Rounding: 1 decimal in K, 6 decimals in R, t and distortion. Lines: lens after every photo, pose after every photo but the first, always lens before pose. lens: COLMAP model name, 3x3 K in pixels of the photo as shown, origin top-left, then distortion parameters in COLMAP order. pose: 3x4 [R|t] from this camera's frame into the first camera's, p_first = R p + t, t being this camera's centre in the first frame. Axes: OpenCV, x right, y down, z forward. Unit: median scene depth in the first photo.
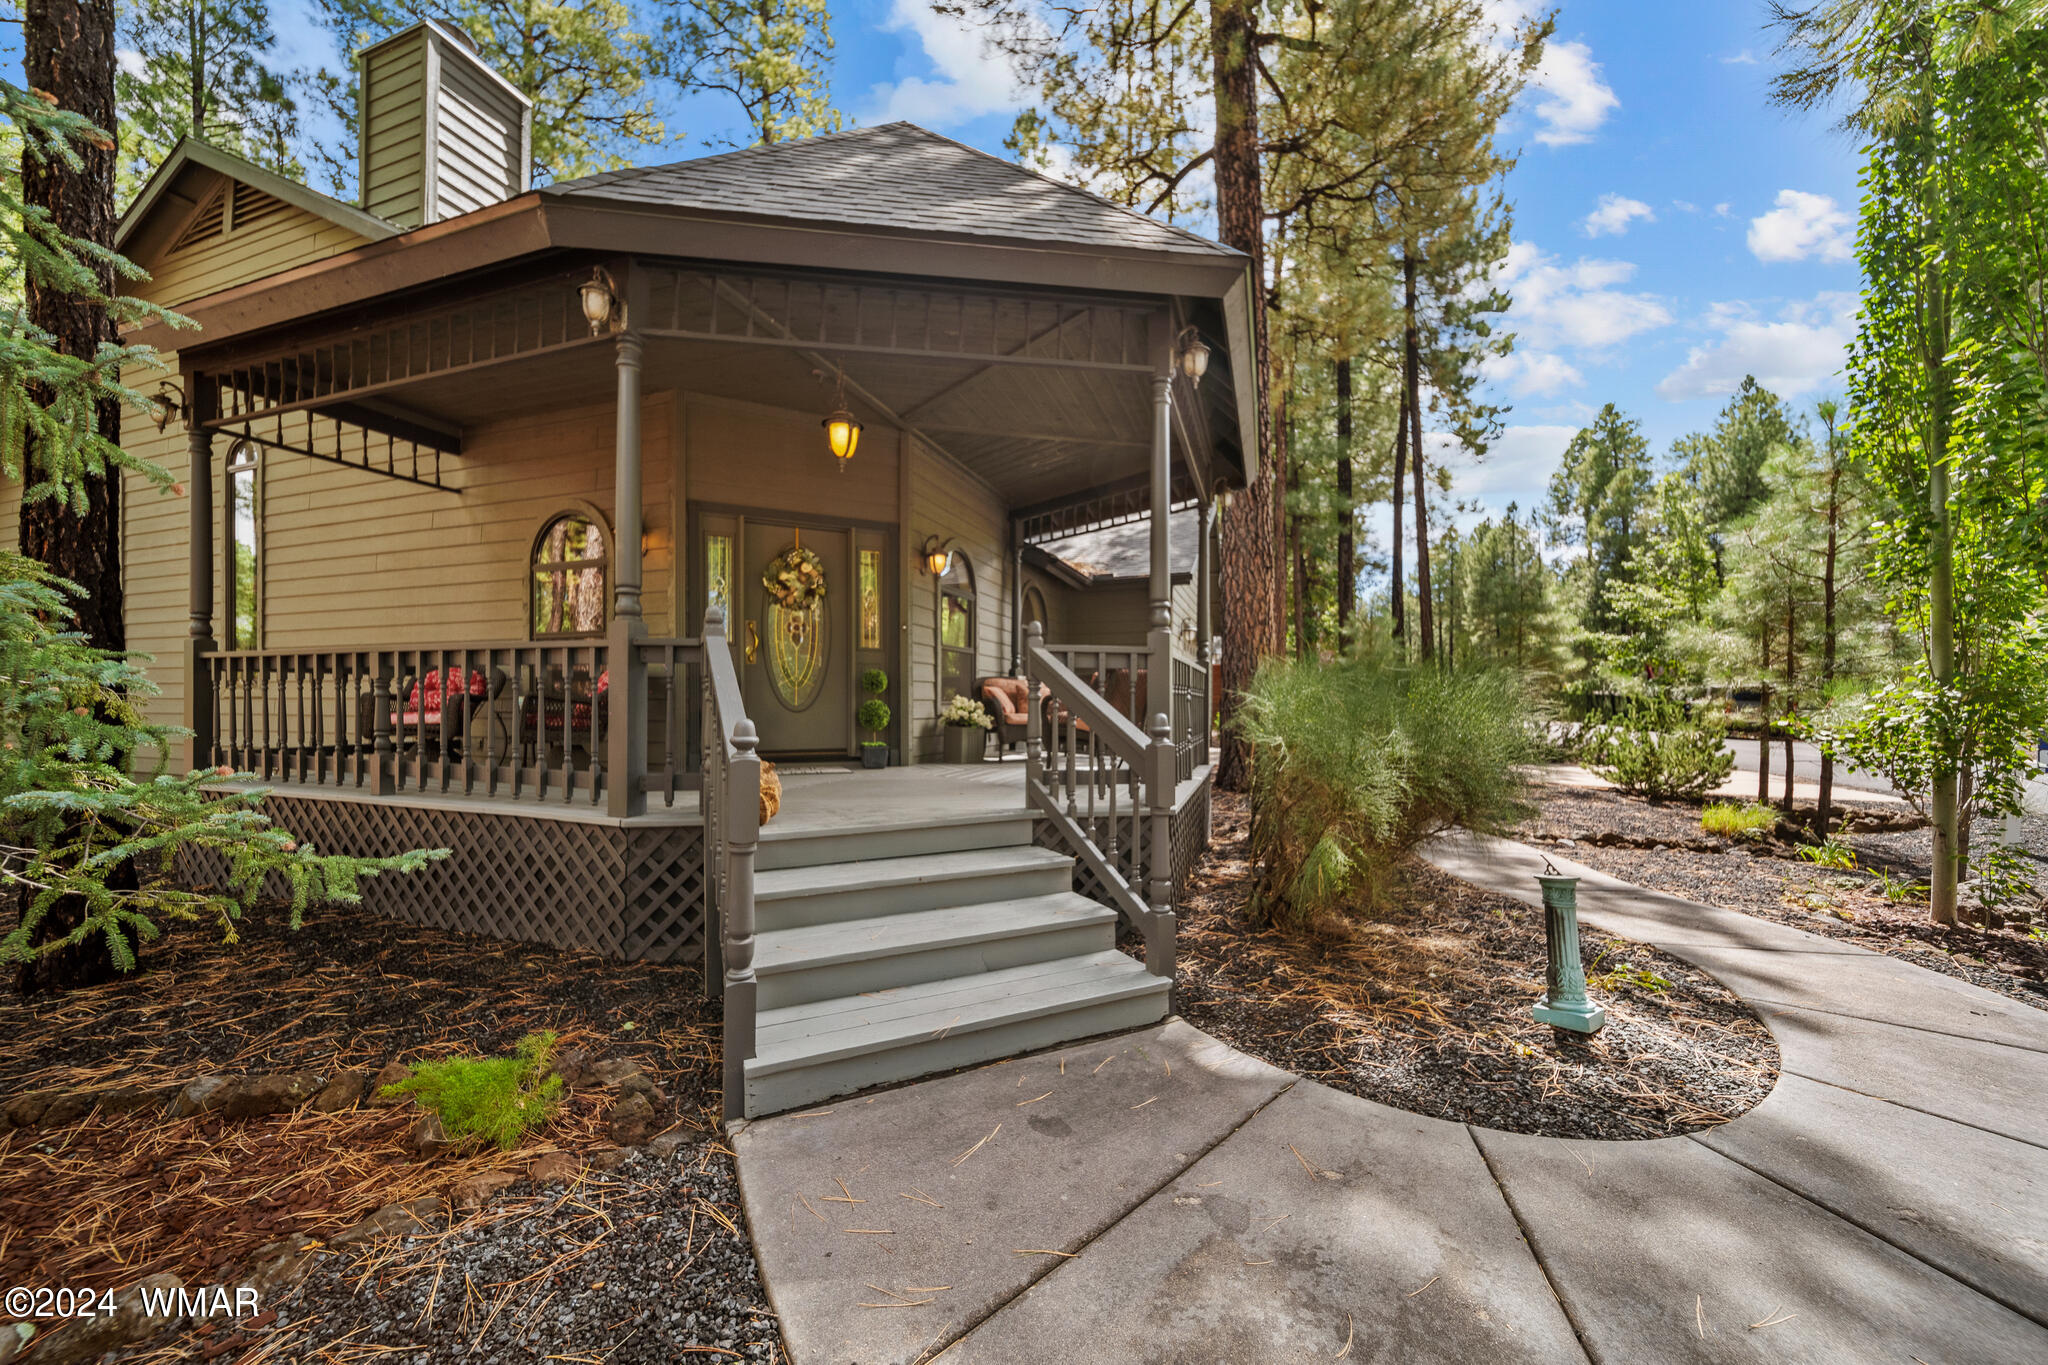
lens RADIAL K [[751.1, 0, 1018.0], [0, 751.1, 711.5], [0, 0, 1]] dist [-0.000141, -0.000707]
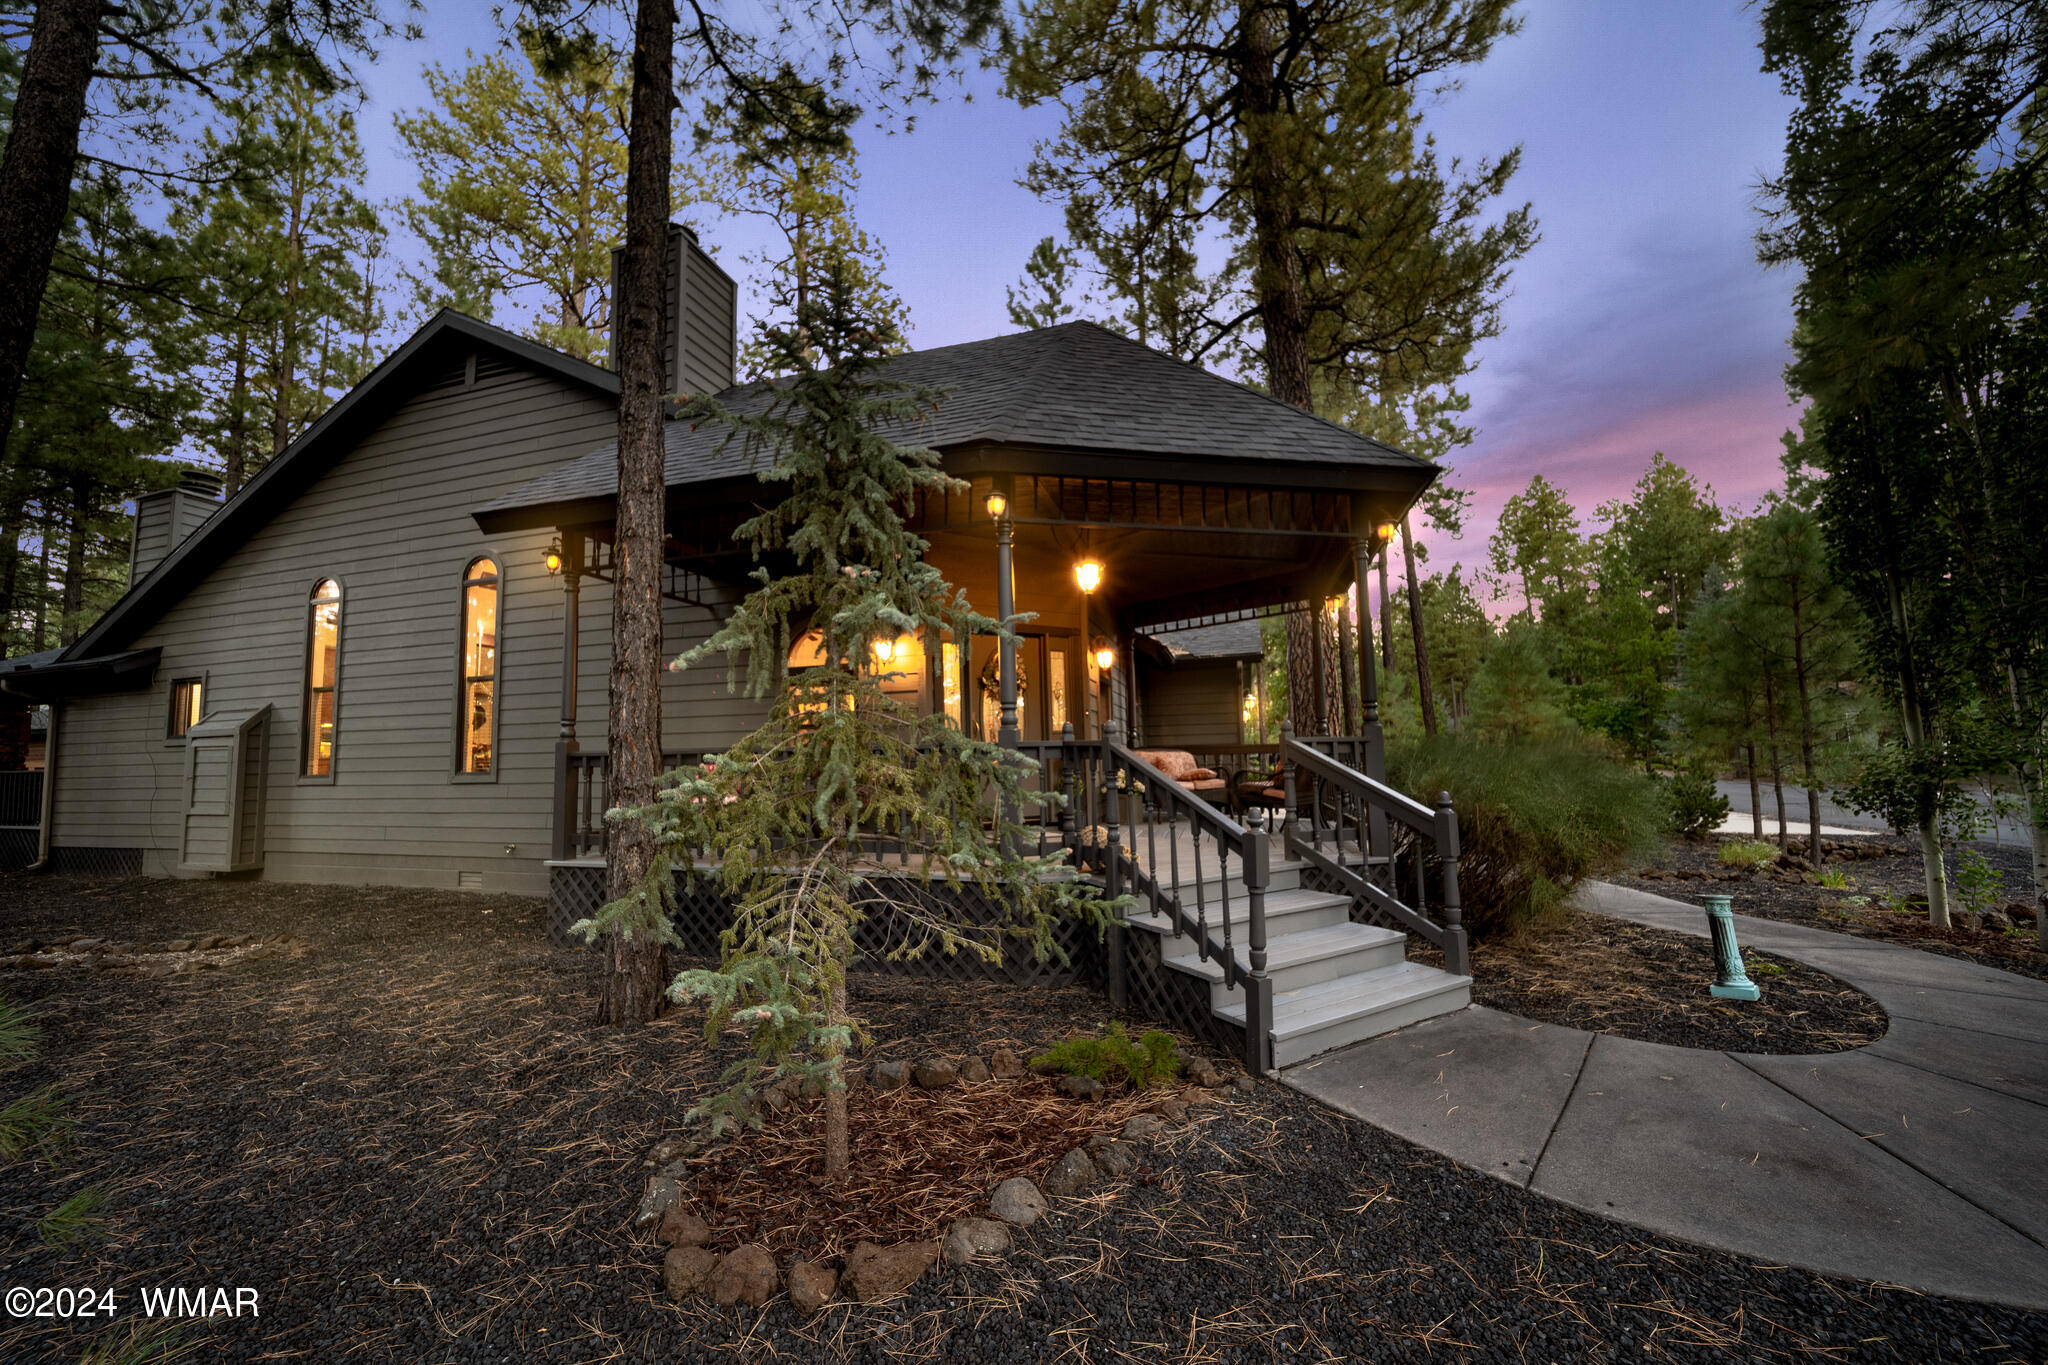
lens RADIAL K [[751.1, 0, 1008.9], [0, 751.1, 696.7], [0, 0, 1]] dist [-0.000141, -0.000707]
pose [[0.998558, -0.018230, 0.050502, -0.280811], [0.022710, 0.995718, -0.089612, -0.026786], [-0.048652, 0.090630, 0.994696, -0.165424]]
